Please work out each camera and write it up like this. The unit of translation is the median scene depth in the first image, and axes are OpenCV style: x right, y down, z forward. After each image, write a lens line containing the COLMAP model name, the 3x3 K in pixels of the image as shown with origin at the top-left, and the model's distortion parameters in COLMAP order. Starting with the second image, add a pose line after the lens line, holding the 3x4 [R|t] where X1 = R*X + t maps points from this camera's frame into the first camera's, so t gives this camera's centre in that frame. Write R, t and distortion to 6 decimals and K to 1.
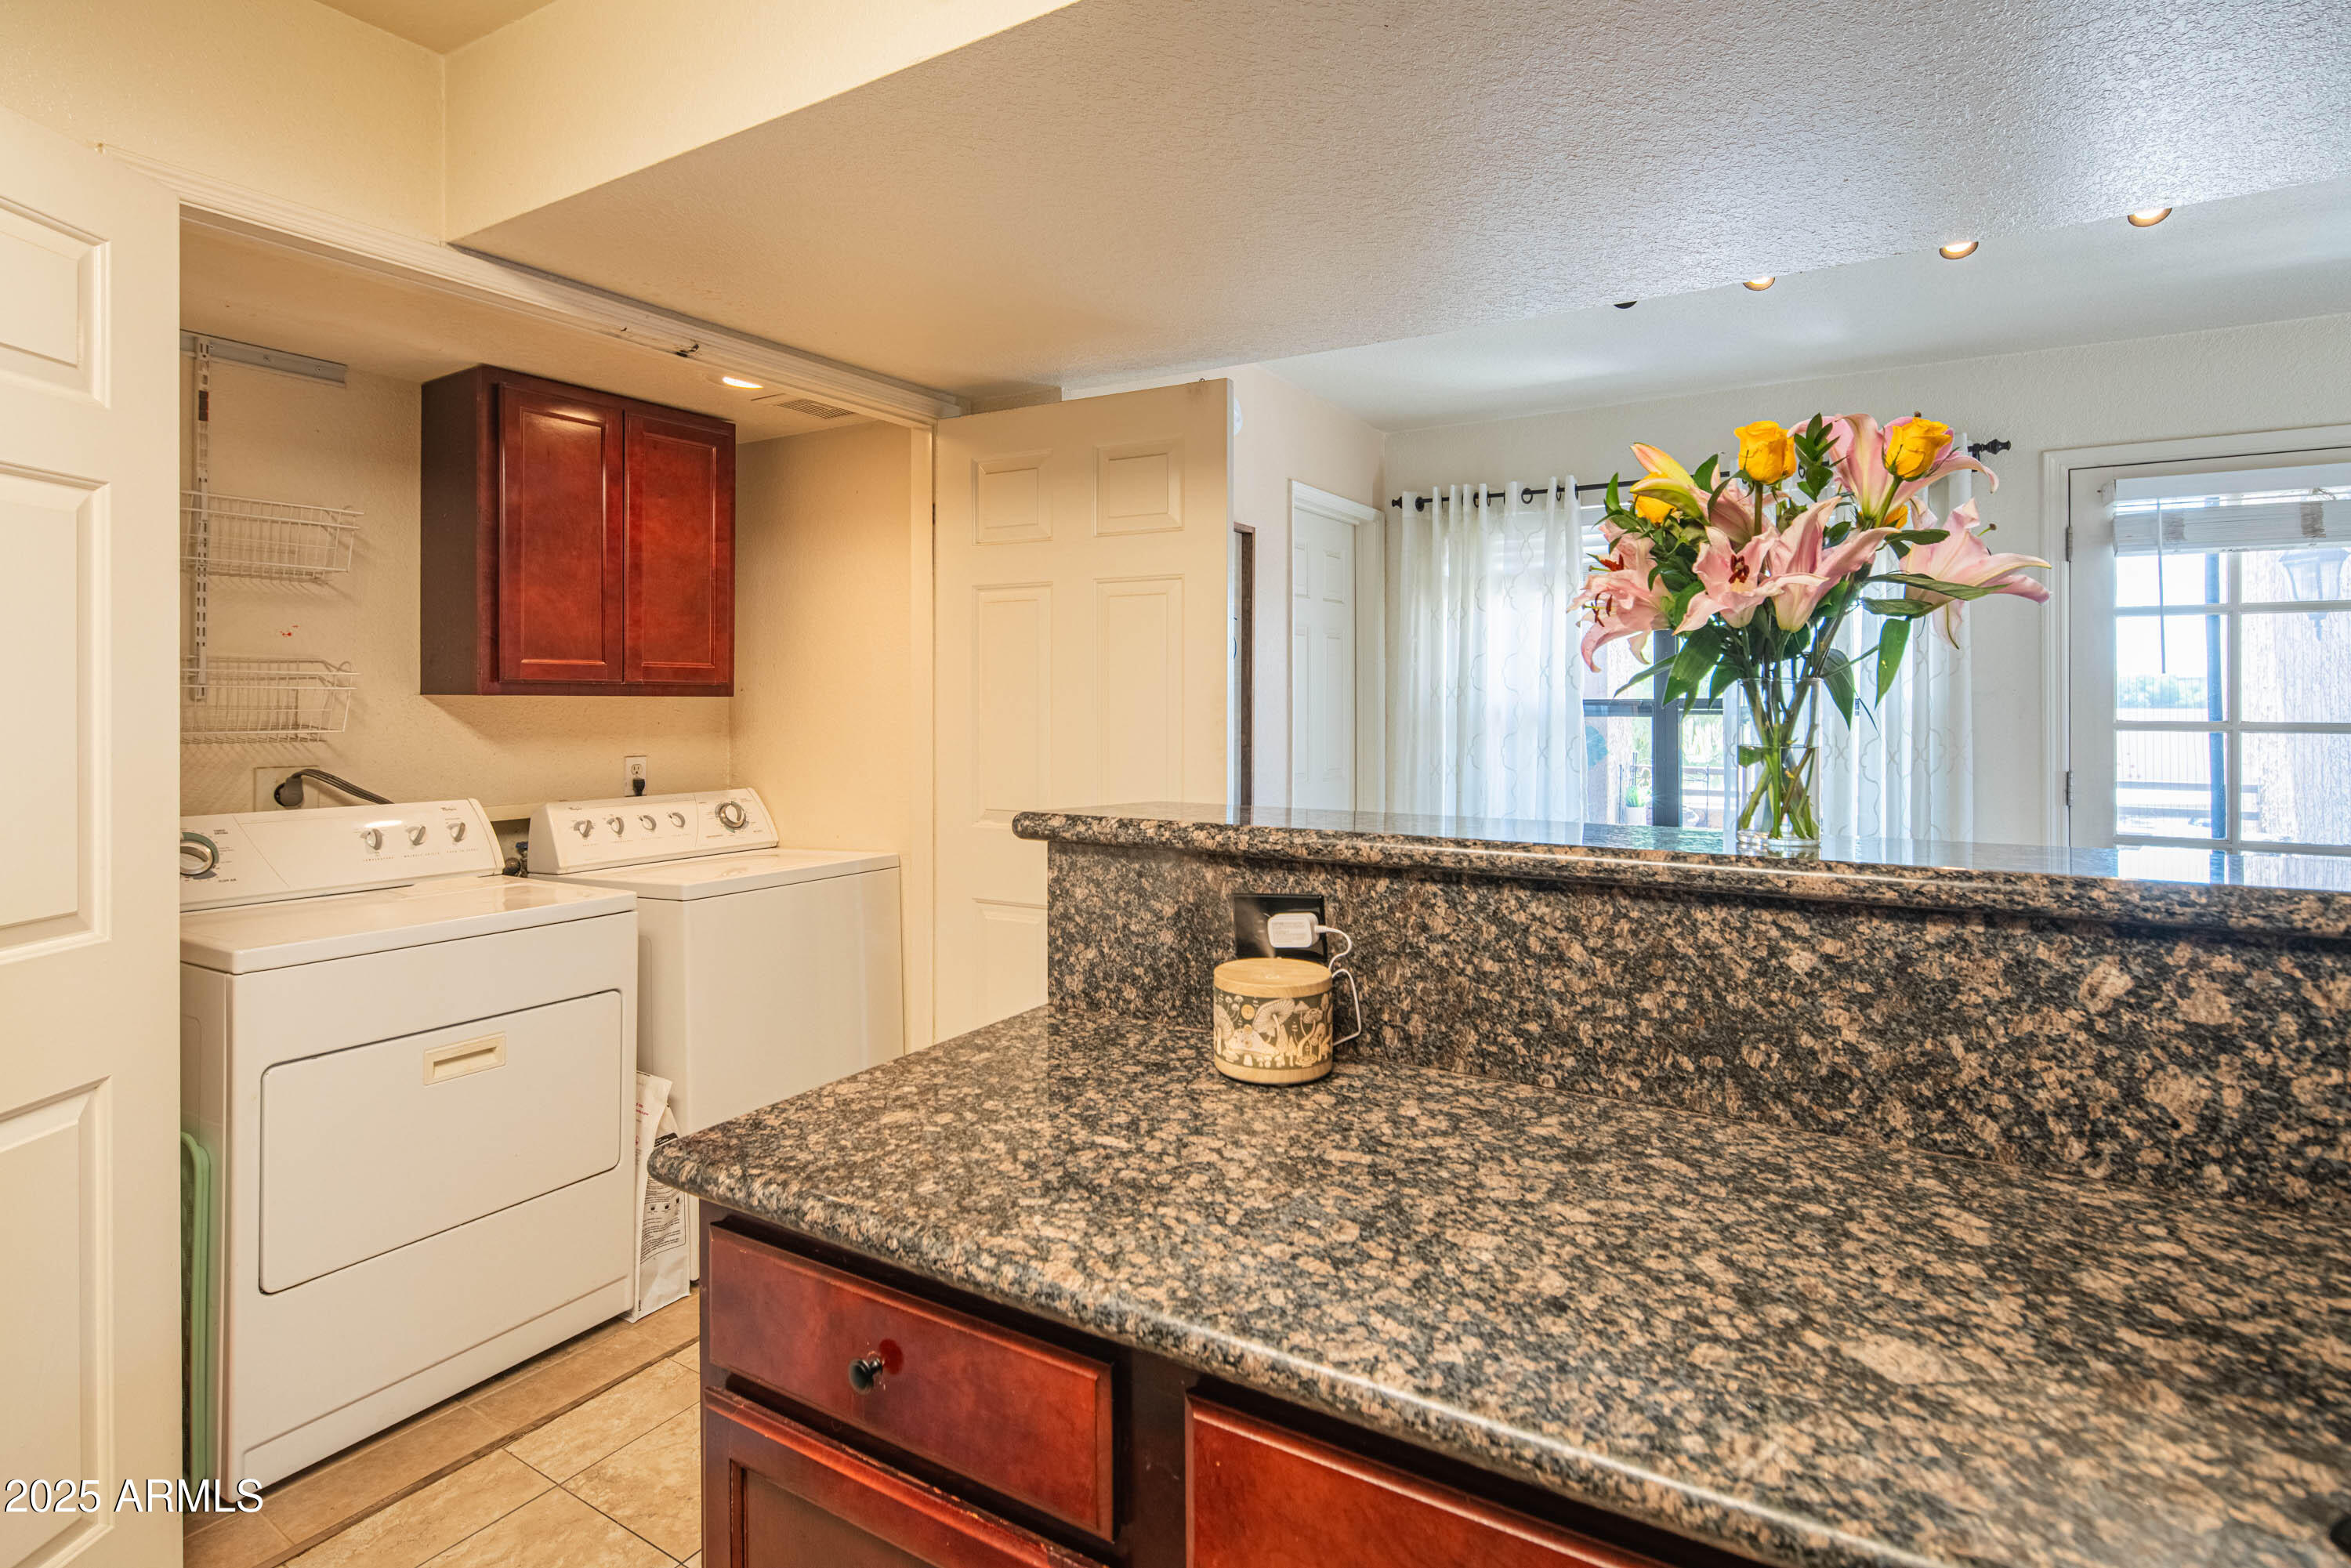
lens RADIAL K [[1156.5, 0, 1159.2], [0, 1156.5, 708.5], [0, 0, 1]] dist [0.008162, -0.005466]
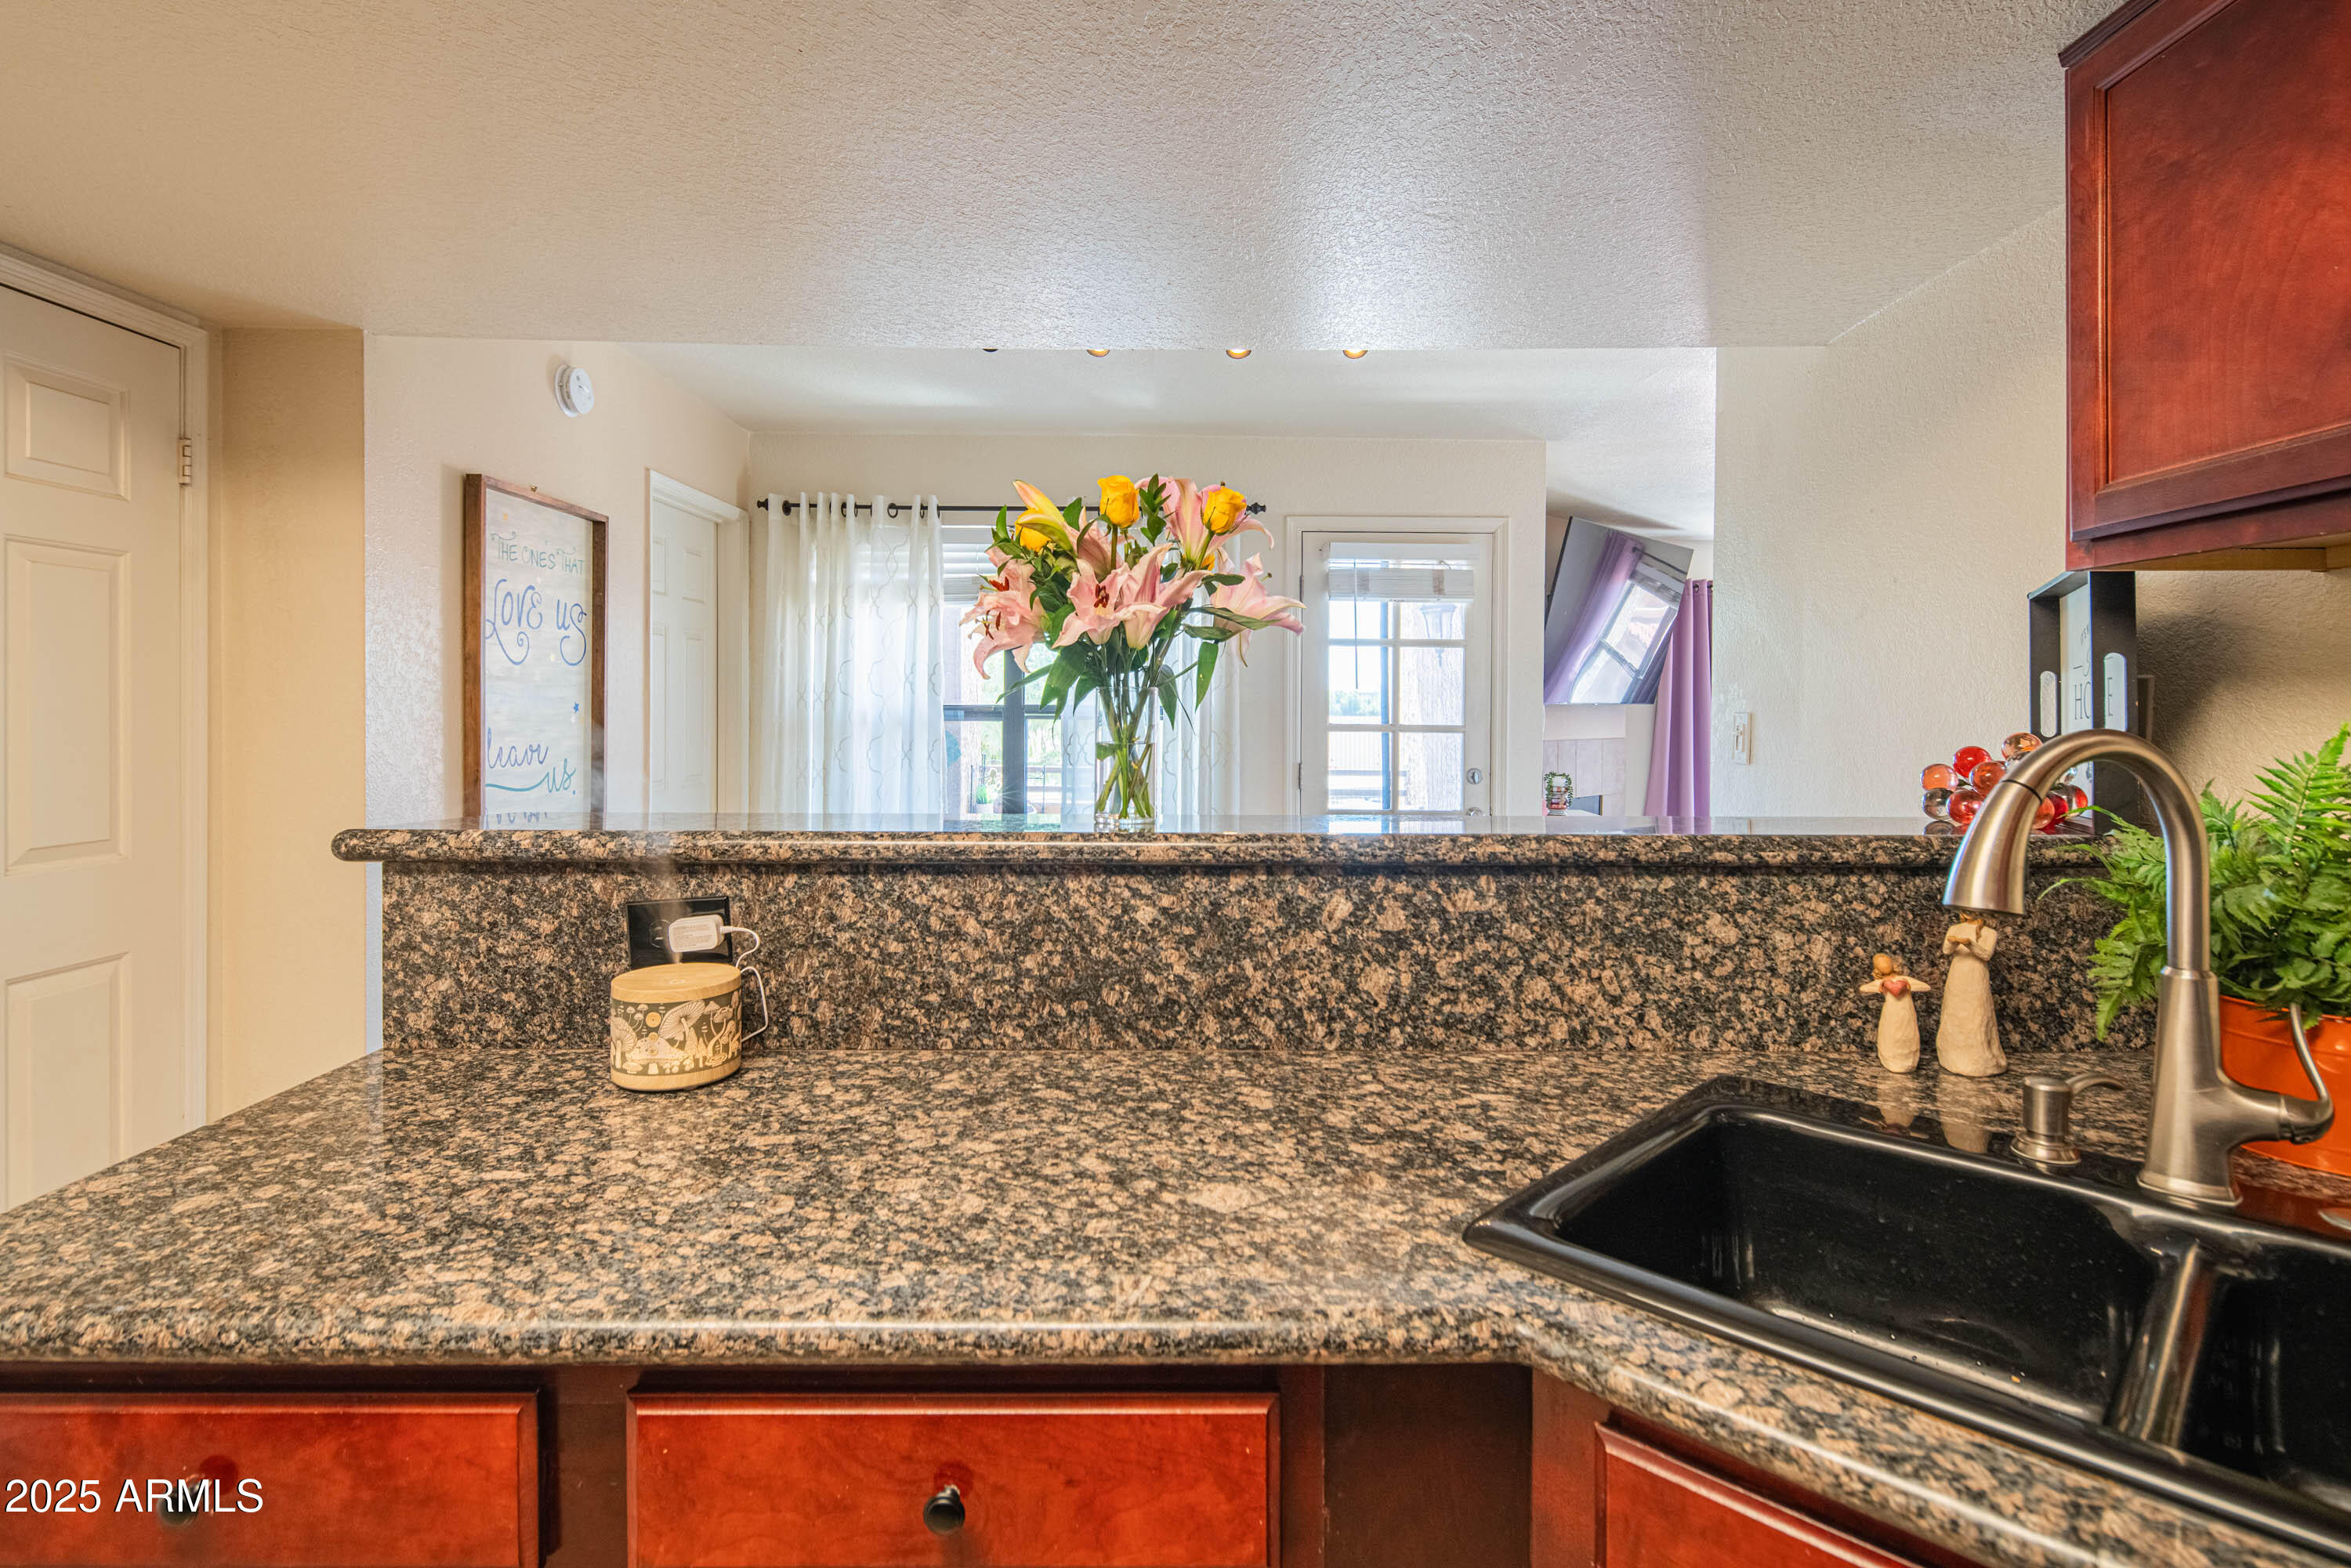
lens RADIAL K [[1156.5, 0, 1163.0], [0, 1156.5, 713.2], [0, 0, 1]] dist [0.008162, -0.005466]
pose [[0.851055, 0.004833, 0.525055, -0.077086], [-0.003743, 0.999988, -0.003138, 0.006329], [-0.525063, 0.000705, 0.851063, -0.059347]]
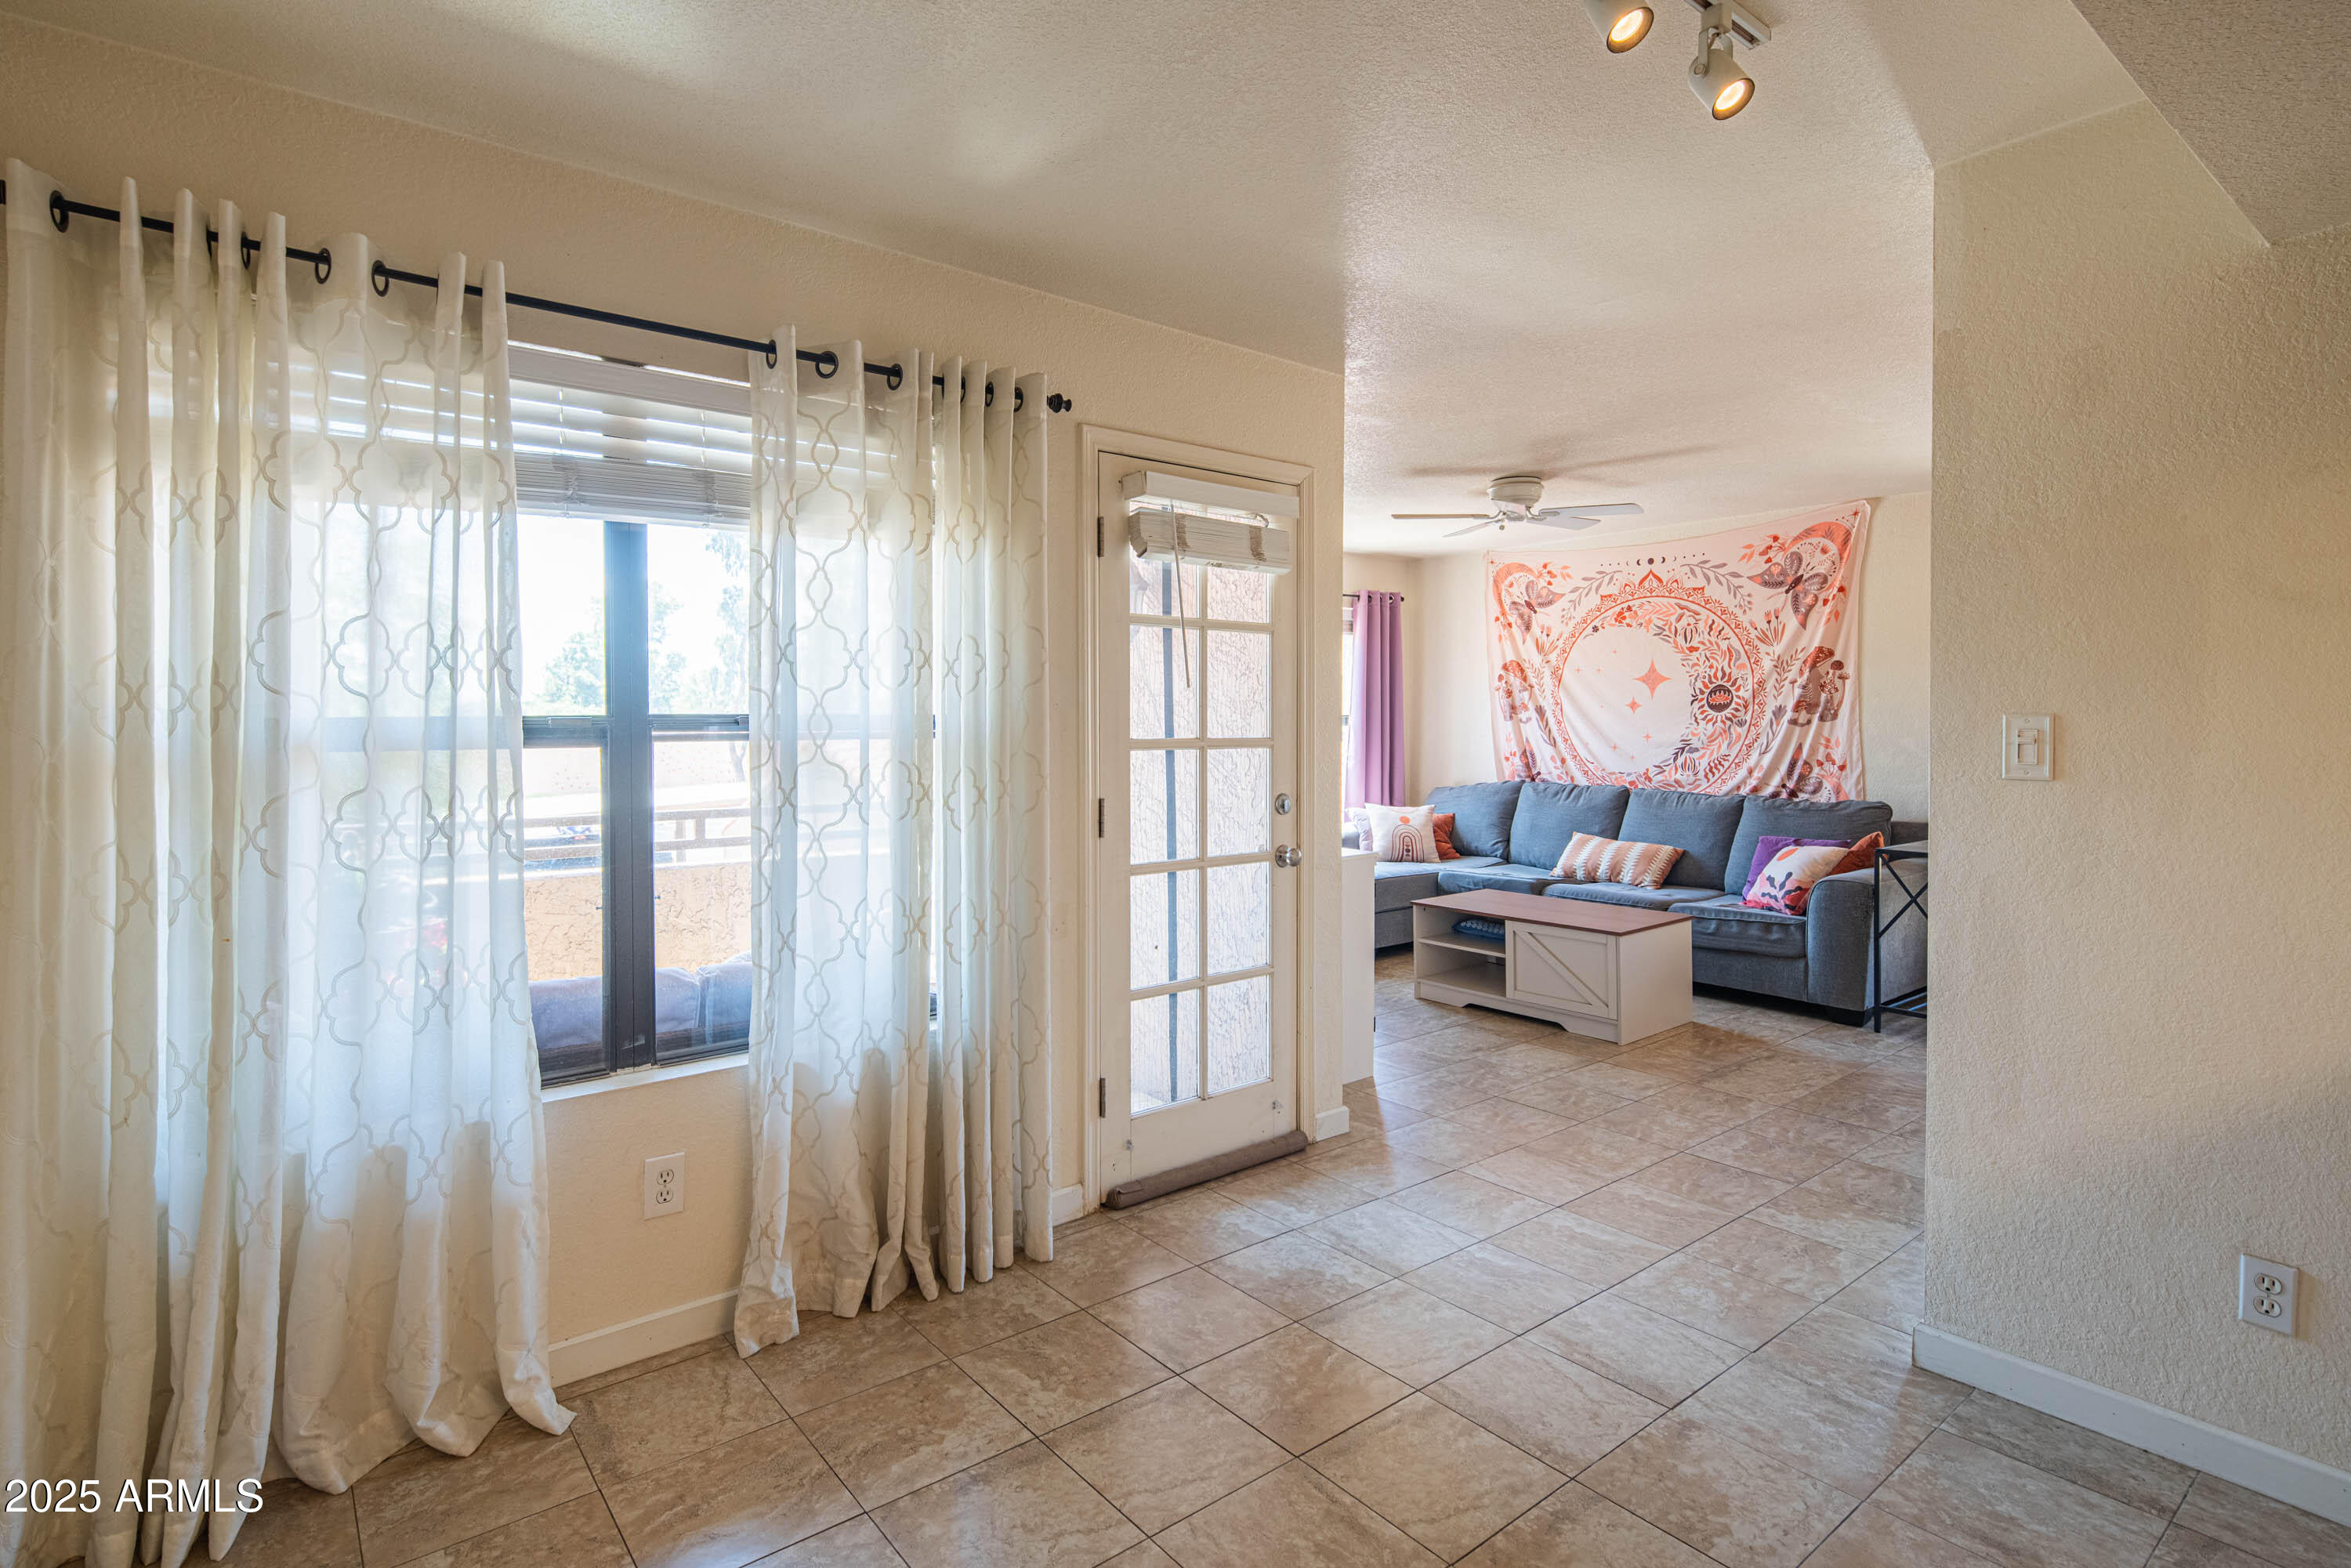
lens RADIAL K [[1156.5, 0, 1140.5], [0, 1156.5, 732.1], [0, 0, 1]] dist [0.008162, -0.005466]
pose [[0.337388, -0.011430, 0.941296, -0.055853], [0.011361, 0.999903, 0.008070, -0.009615], [-0.941297, 0.007971, 0.337485, 2.008018]]
